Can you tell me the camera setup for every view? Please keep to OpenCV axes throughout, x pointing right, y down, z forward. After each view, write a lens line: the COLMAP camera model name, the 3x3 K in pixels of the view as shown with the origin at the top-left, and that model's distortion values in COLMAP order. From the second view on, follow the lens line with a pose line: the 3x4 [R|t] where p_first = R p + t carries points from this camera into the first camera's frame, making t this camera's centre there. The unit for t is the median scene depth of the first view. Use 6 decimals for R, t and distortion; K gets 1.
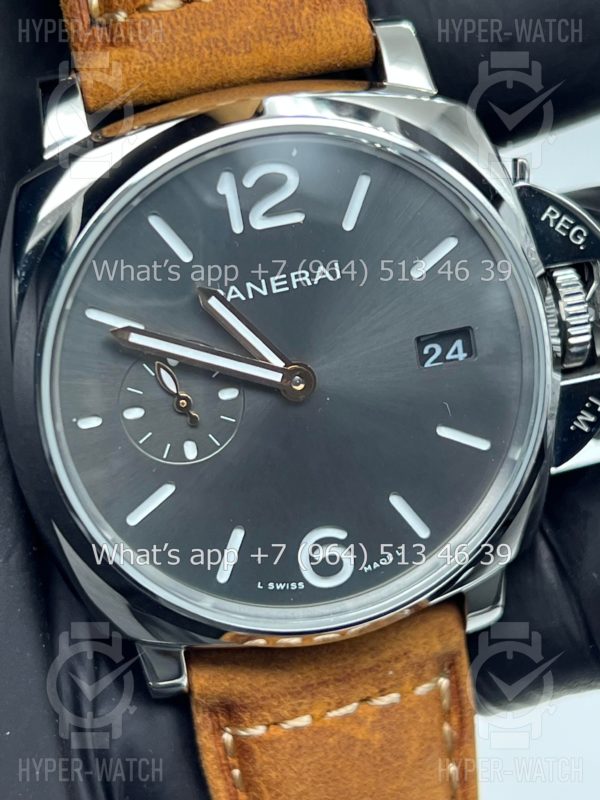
lens RADIAL K [[1923.2, 0, 300.0], [0, 1923.2, 400.0], [0, 0, 1]] dist [-0.002425, 3.892419]
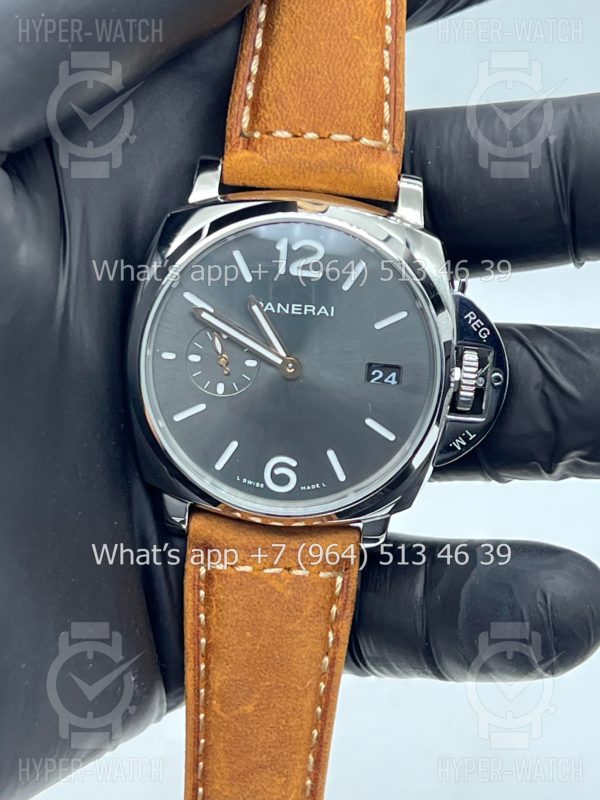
lens RADIAL K [[2018.9, 0, 303.2], [0, 2018.9, 373.1], [0, 0, 1]] dist [-0.012730, 25.996120]
pose [[0.947603, 0.281526, -0.150968, 0.273598], [-0.287980, 0.957377, -0.022289, 0.031238], [0.138258, 0.064596, 0.988287, -0.744670]]
